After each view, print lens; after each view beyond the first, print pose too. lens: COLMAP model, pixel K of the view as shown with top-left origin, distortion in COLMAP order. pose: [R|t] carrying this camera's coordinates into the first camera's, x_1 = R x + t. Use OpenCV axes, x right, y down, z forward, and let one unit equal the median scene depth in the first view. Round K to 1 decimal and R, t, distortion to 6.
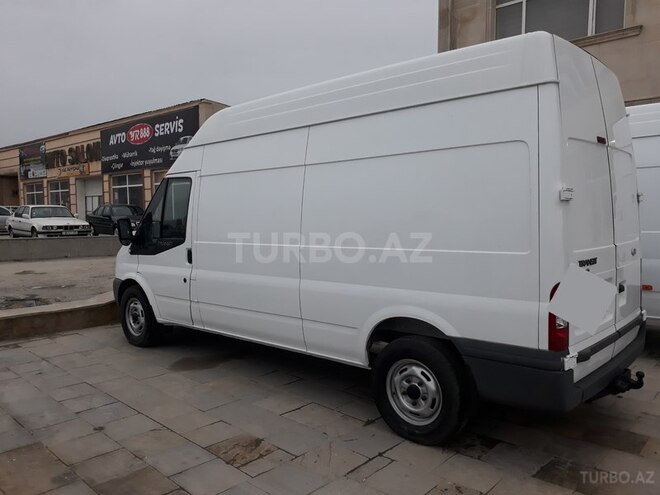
lens RADIAL K [[535.7, 0, 330.0], [0, 535.7, 247.5], [0, 0, 1]] dist [0.004849, 0.002913]
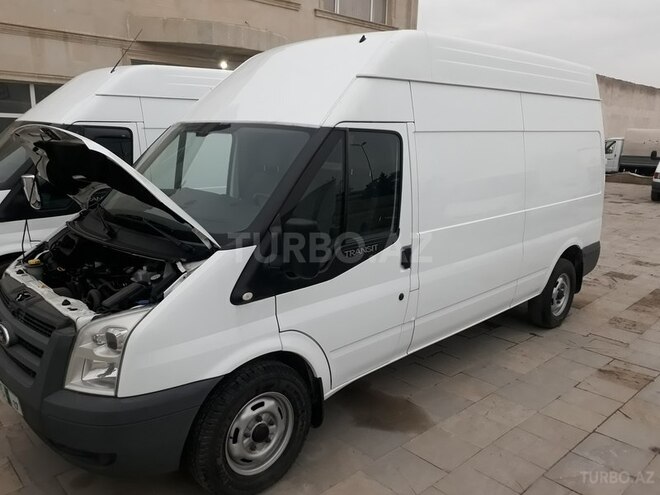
lens RADIAL K [[535.7, 0, 330.0], [0, 535.7, 247.5], [0, 0, 1]] dist [0.004849, 0.002913]
pose [[0.054215, -0.207007, 0.976836, -0.899799], [0.048573, 0.977664, 0.204486, -0.133027], [-0.997347, 0.036362, 0.063059, 1.060698]]
